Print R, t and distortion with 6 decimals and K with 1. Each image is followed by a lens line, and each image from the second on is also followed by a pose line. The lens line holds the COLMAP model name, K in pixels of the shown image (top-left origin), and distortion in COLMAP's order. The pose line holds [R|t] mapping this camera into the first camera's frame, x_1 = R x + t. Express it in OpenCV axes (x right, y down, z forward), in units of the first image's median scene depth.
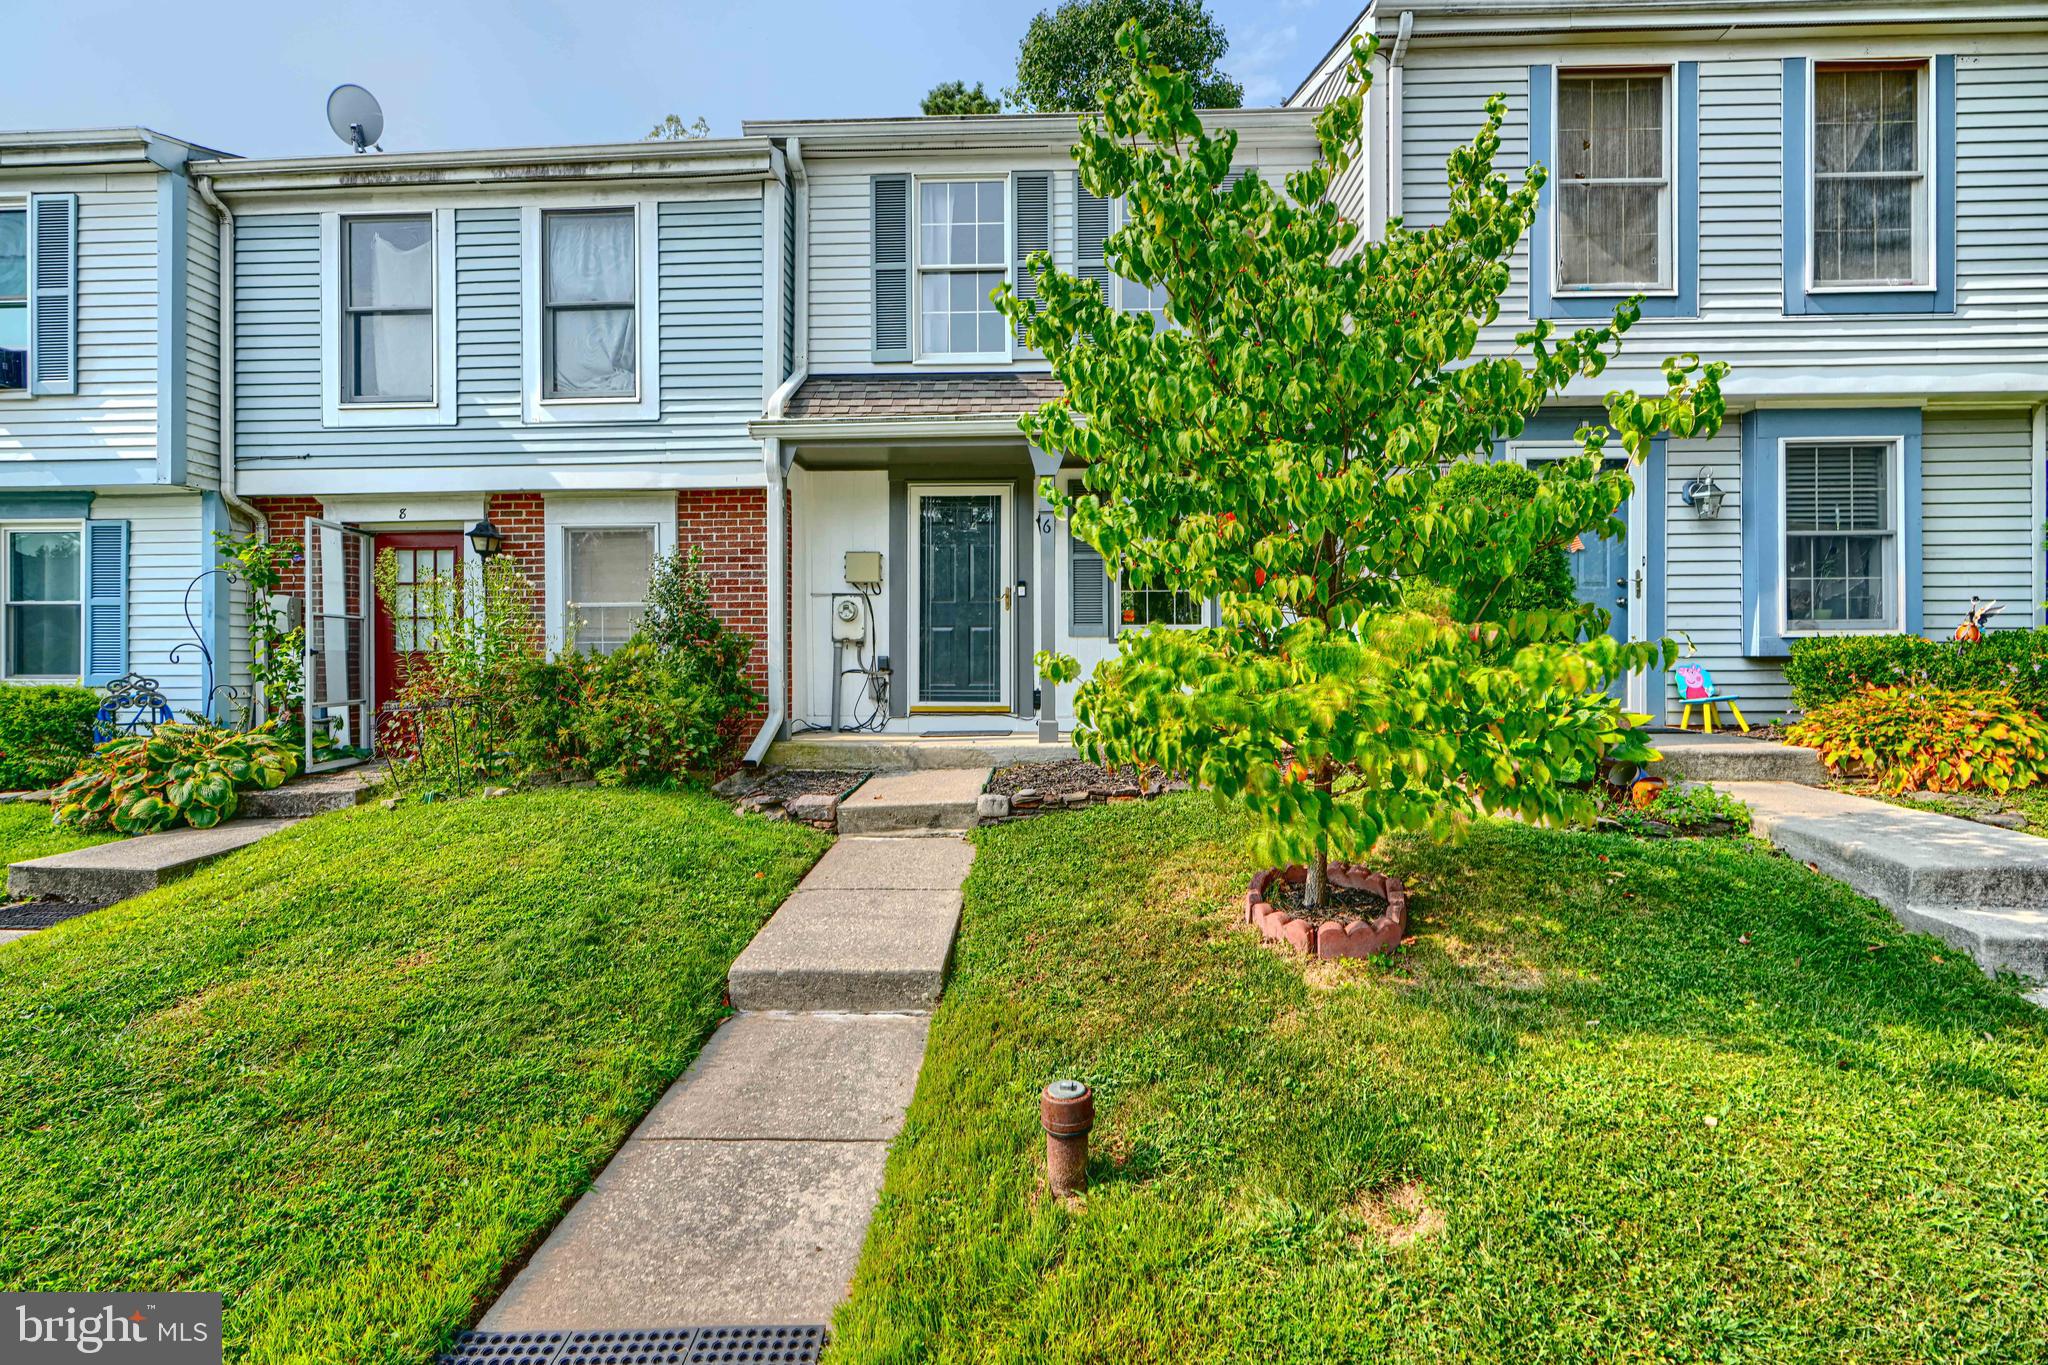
lens RADIAL K [[929.9, 0, 1024.4], [0, 929.9, 669.0], [0, 0, 1]] dist [-0.001318, -0.000193]
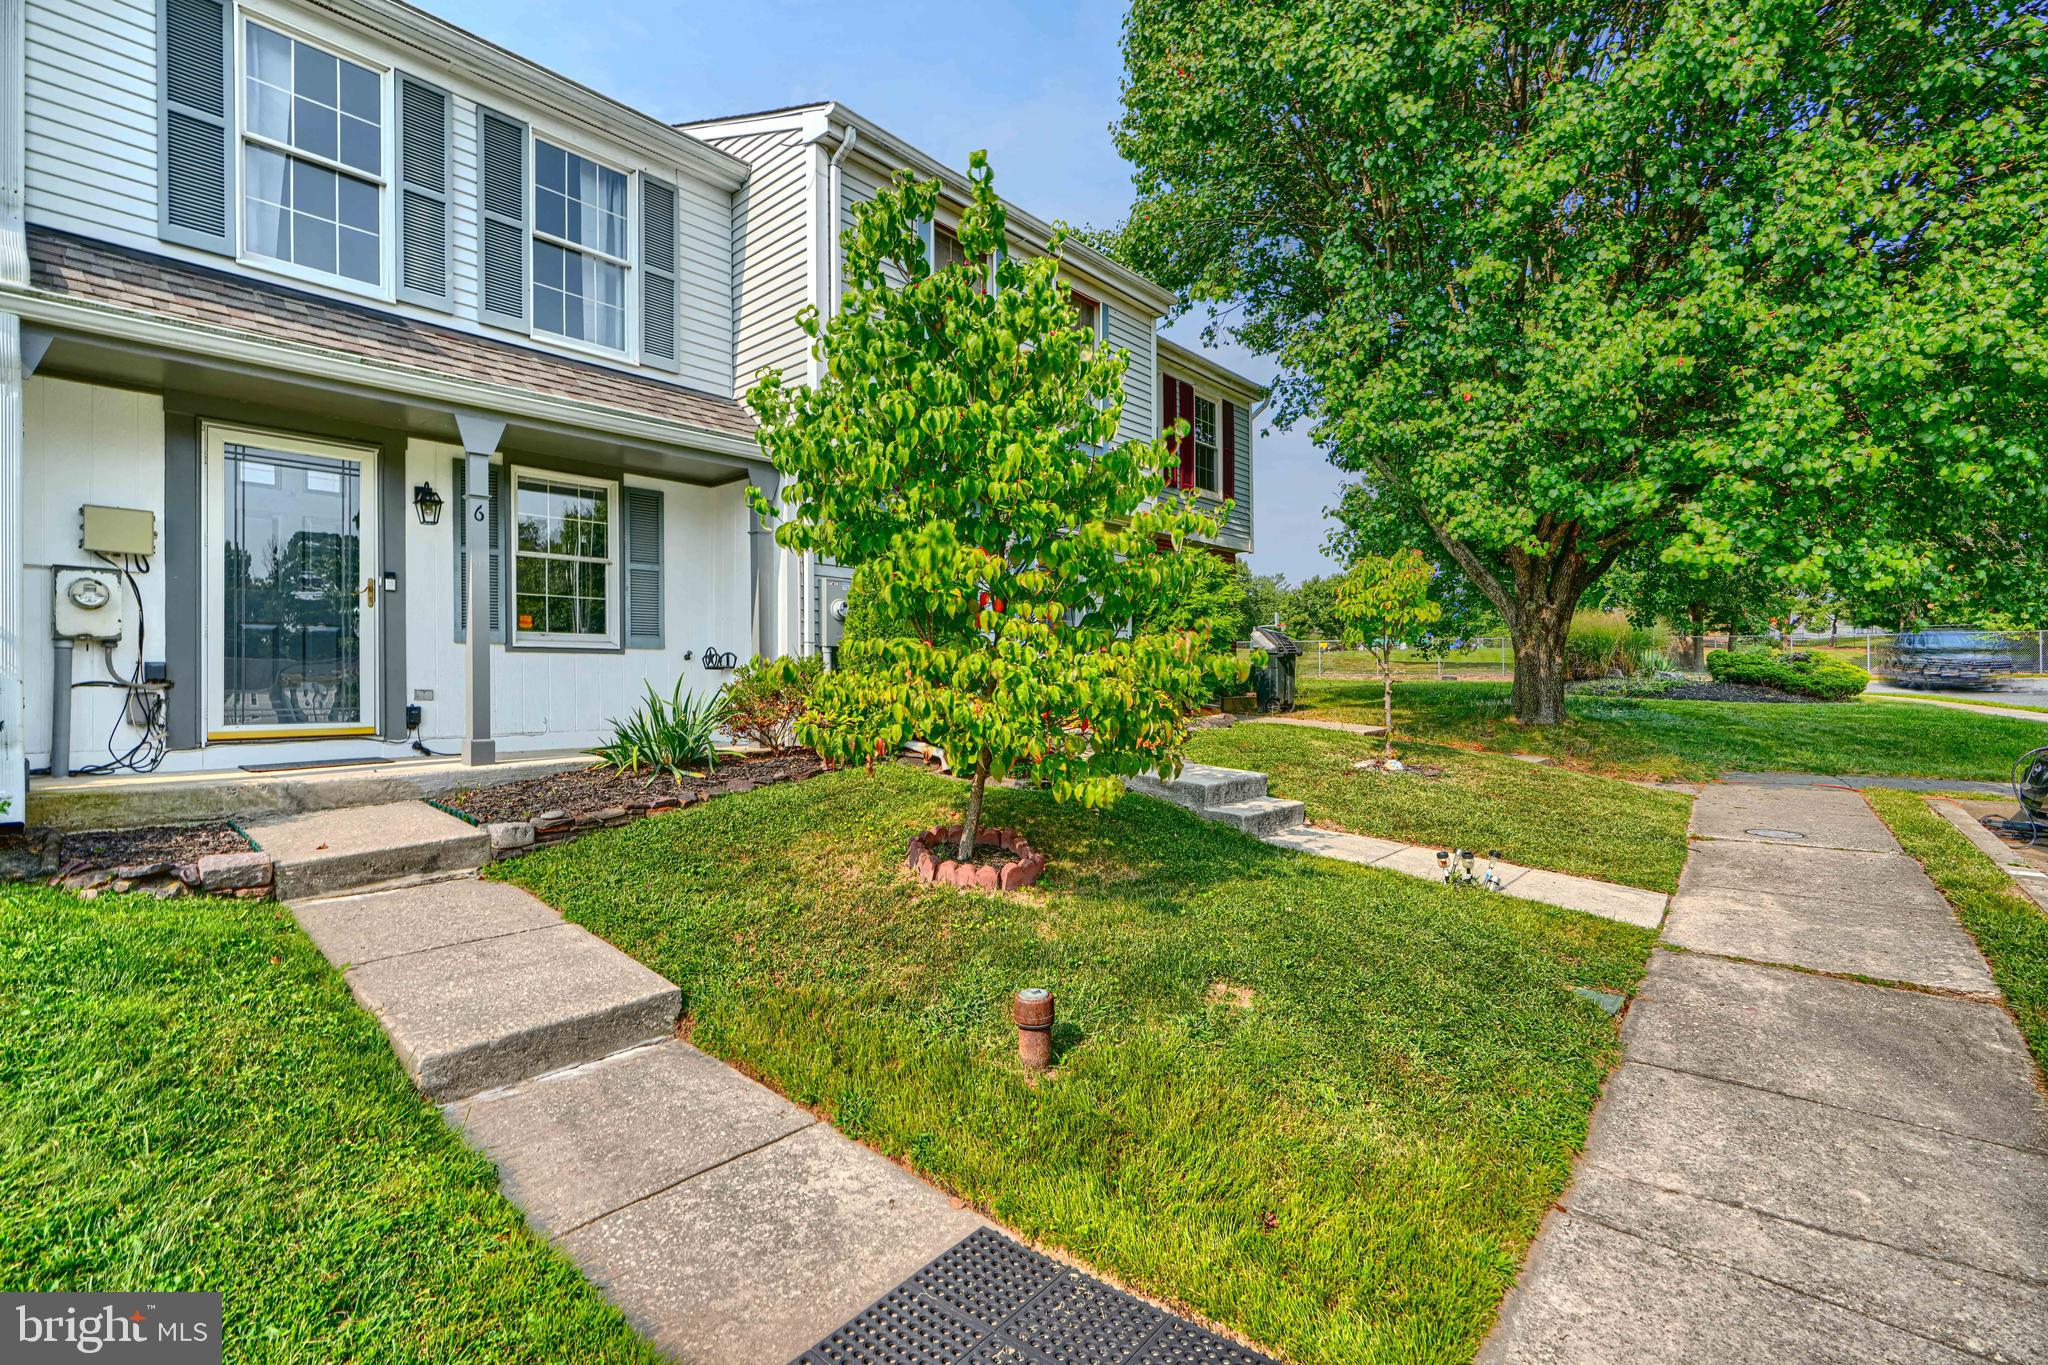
lens RADIAL K [[929.9, 0, 1025.4], [0, 929.9, 685.5], [0, 0, 1]] dist [-0.001318, -0.000193]
pose [[0.632730, -0.003273, 0.774366, -0.304220], [0.005892, 0.999982, -0.000588, 0.008754], [-0.774350, 0.004934, 0.632738, 0.062771]]
